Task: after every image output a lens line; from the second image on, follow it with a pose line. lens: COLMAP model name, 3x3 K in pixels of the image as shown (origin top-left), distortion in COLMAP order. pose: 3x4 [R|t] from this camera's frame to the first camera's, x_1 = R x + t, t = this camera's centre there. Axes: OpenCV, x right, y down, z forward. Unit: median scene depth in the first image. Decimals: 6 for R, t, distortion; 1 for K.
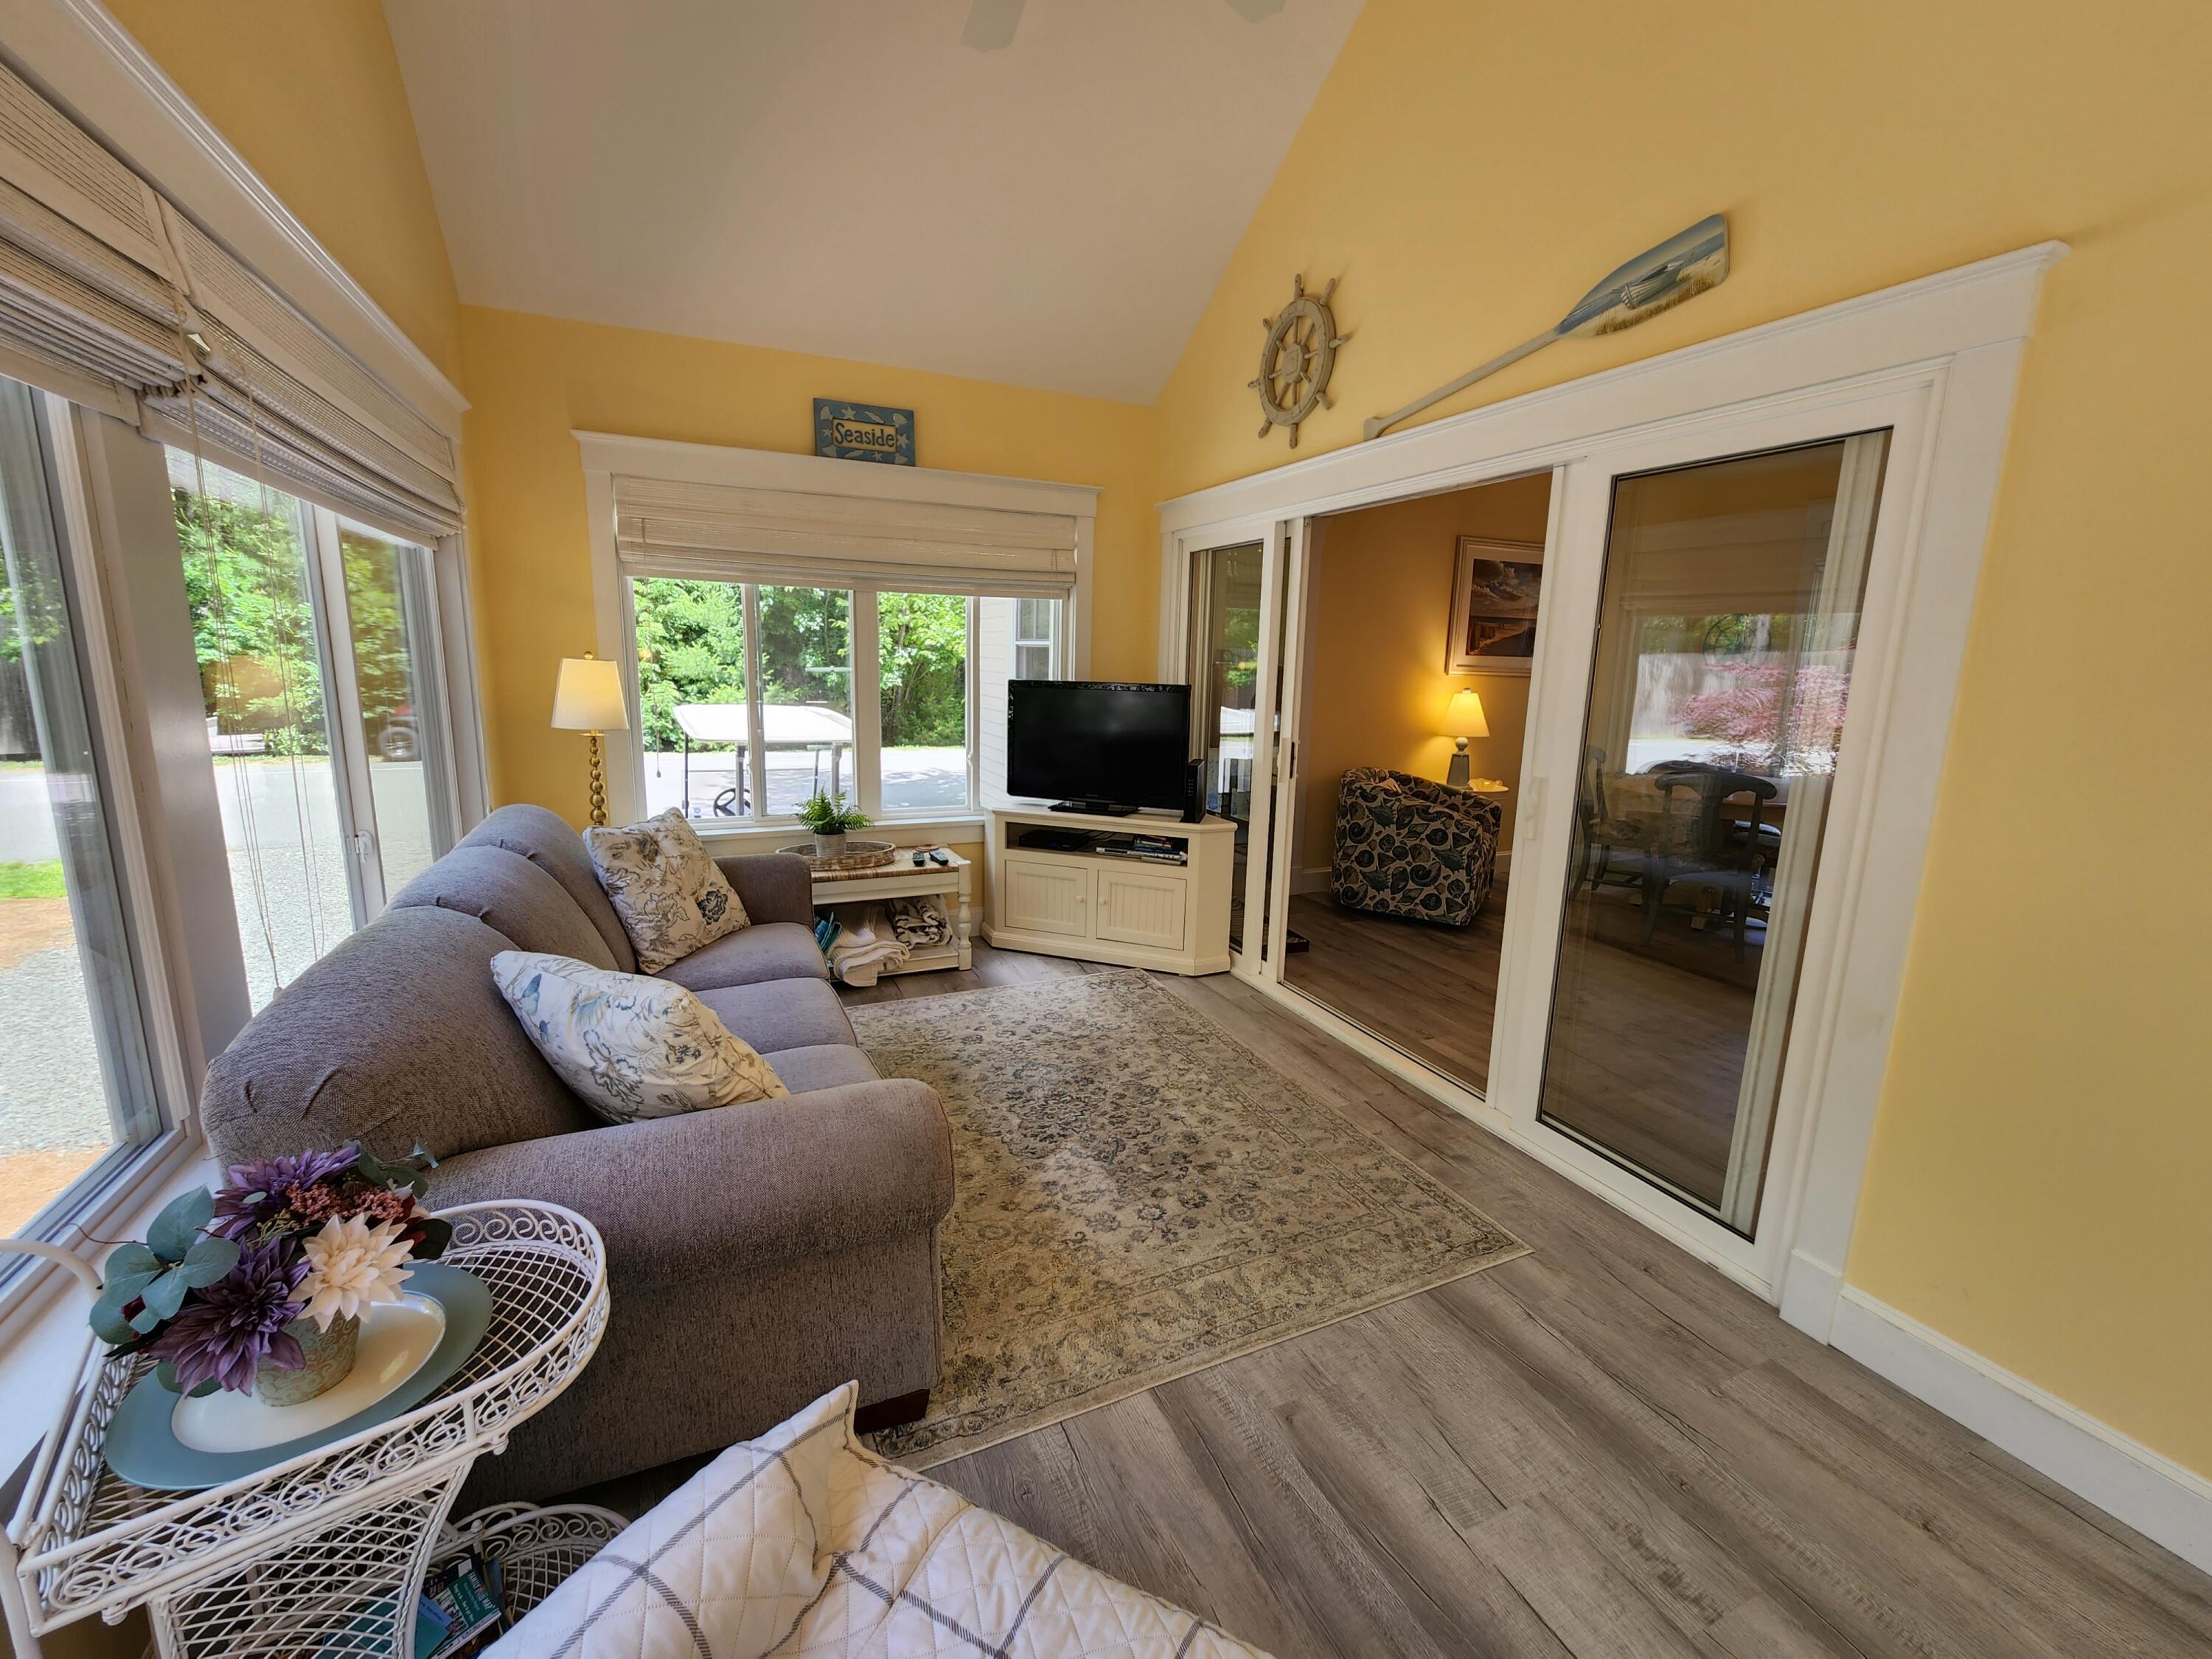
lens RADIAL K [[904.4, 0, 1102.4], [0, 904.4, 824.8], [0, 0, 1]] dist [-0.001005, -0.000086]
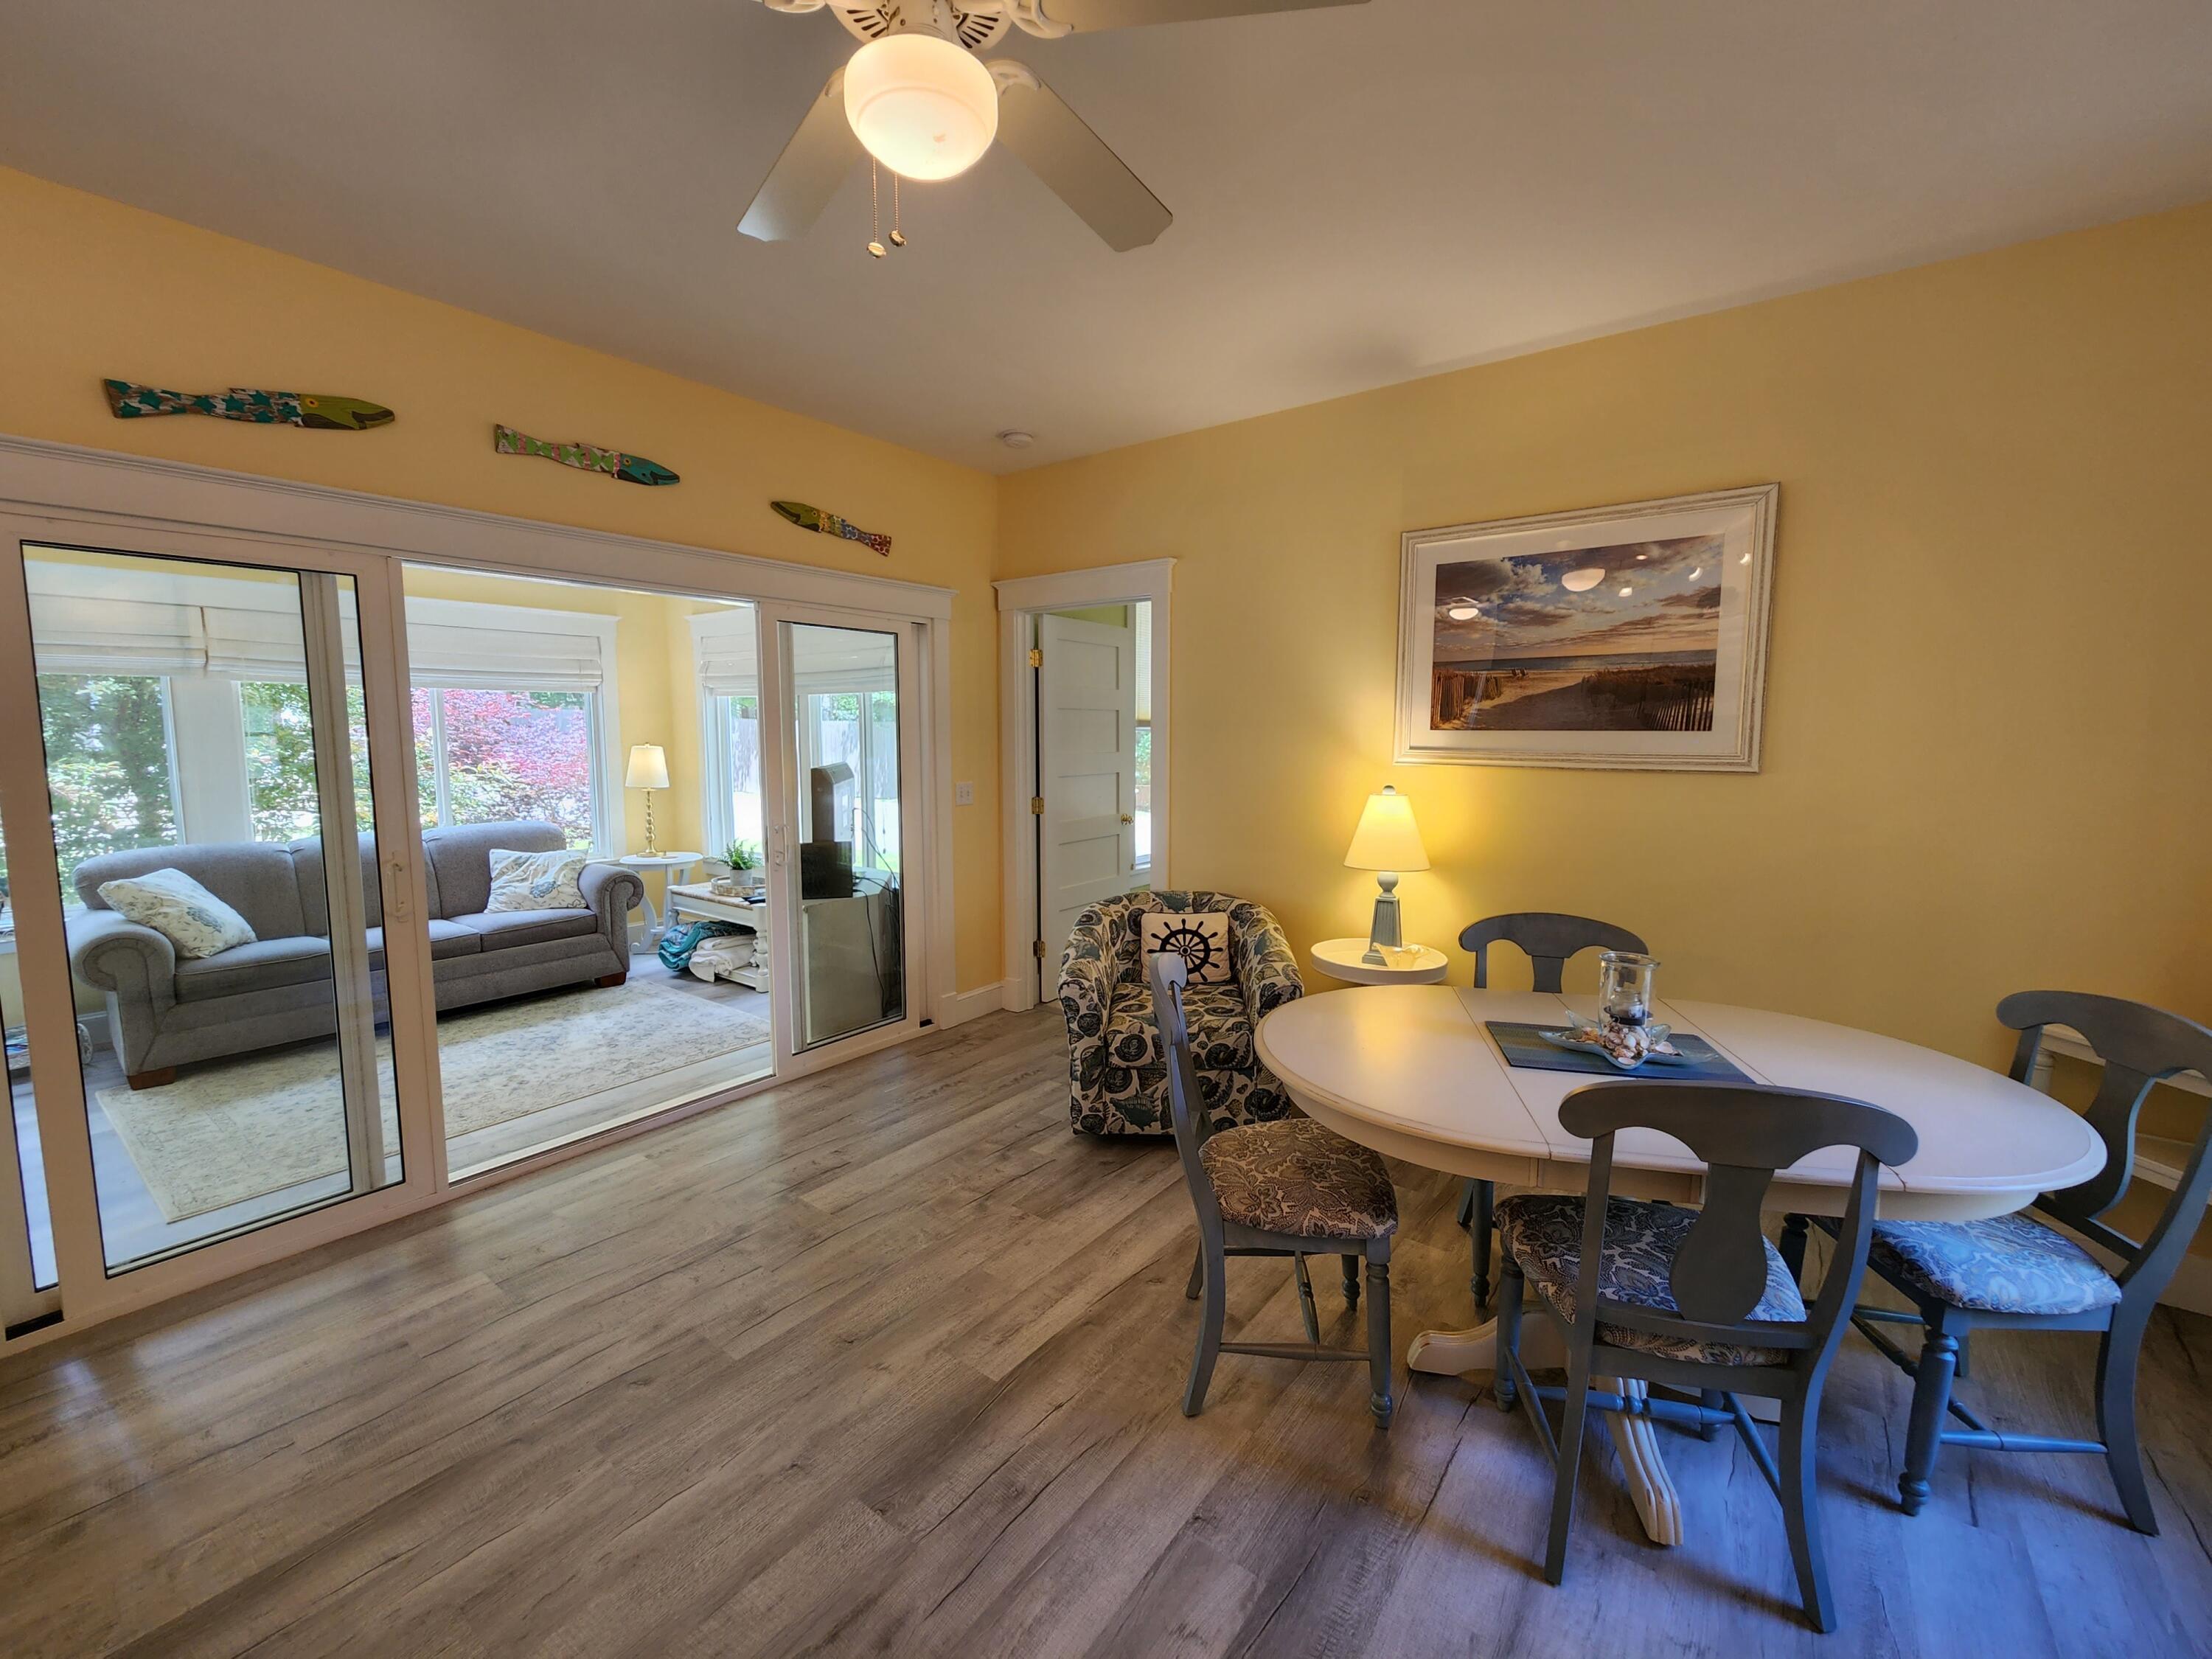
lens RADIAL K [[904.4, 0, 1109.2], [0, 904.4, 822.7], [0, 0, 1]] dist [-0.001005, -0.000086]
pose [[0.483082, 0.068349, -0.872903, 1.249672], [-0.152777, 0.988235, -0.007171, -0.144019], [0.862143, 0.136824, 0.487840, 0.848792]]
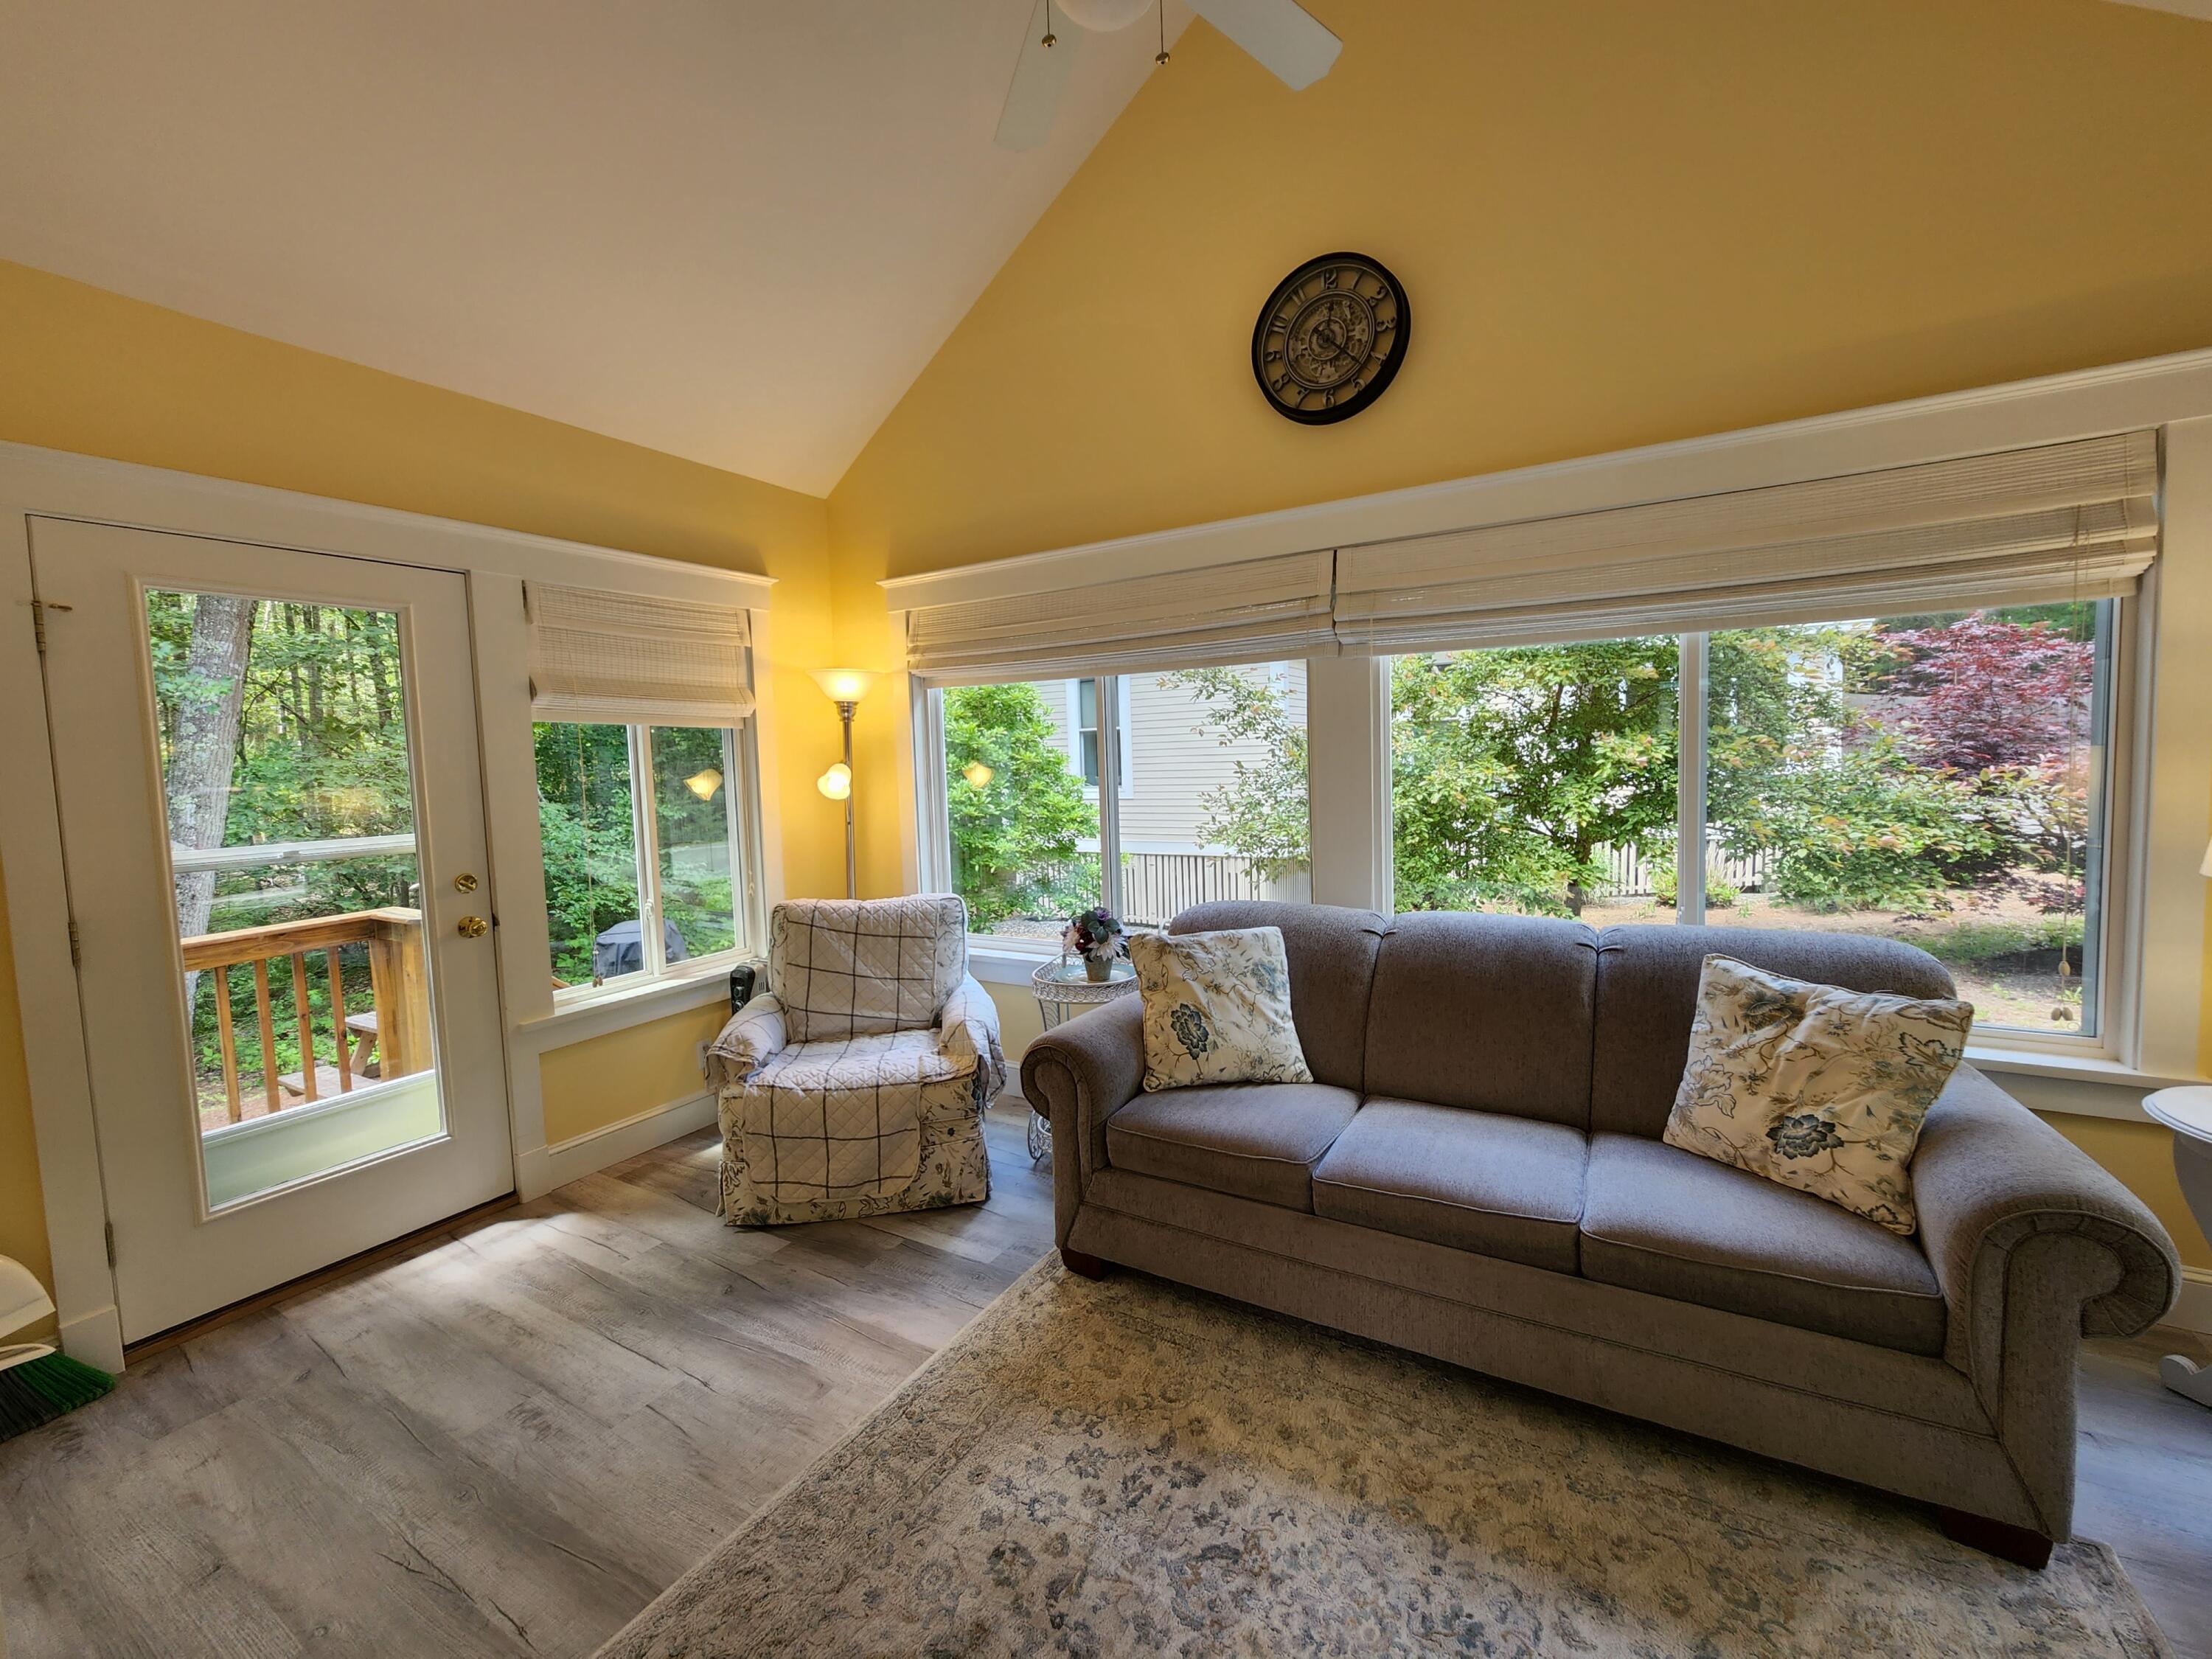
lens RADIAL K [[904.4, 0, 1105.8], [0, 904.4, 822.4], [0, 0, 1]] dist [-0.001005, -0.000086]
pose [[-0.815416, 0.049298, -0.576772, 0.256495], [-0.091040, 0.973047, 0.211877, -0.170071], [0.571671, 0.225278, -0.788950, 0.926293]]
